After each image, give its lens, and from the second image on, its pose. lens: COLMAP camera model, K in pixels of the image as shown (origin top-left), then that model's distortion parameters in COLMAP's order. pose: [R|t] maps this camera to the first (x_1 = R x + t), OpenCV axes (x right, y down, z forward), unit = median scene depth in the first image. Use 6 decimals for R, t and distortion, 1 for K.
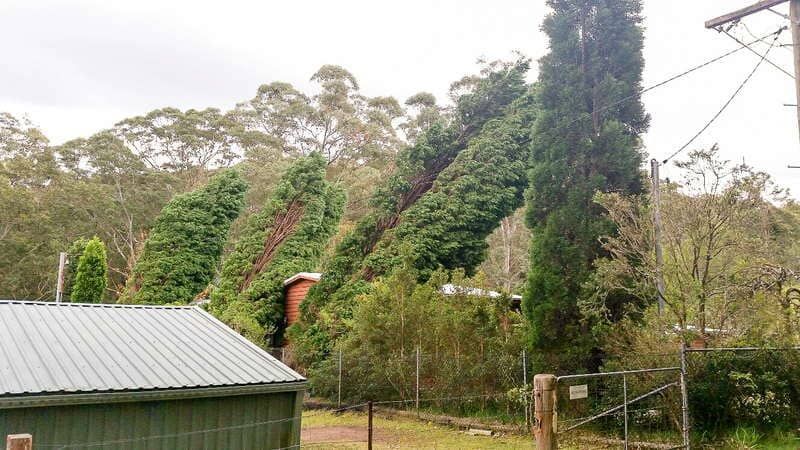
lens RADIAL K [[647.0, 0, 400.0], [0, 647.0, 225.0], [0, 0, 1]] dist [0.171921, -0.365926]
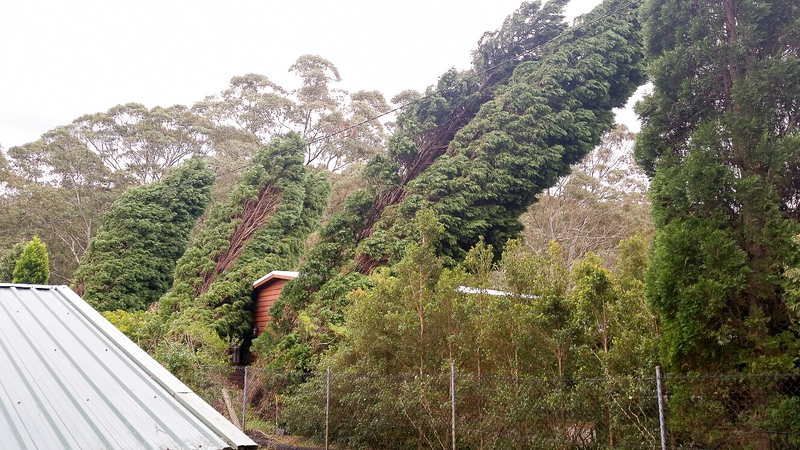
lens RADIAL K [[647.0, 0, 400.0], [0, 647.0, 225.0], [0, 0, 1]] dist [0.171921, -0.365926]
pose [[0.999508, -0.002950, 0.031217, -0.022239], [0.003743, 0.999671, -0.025381, 0.035780], [-0.031132, 0.025485, 0.999190, 0.186397]]
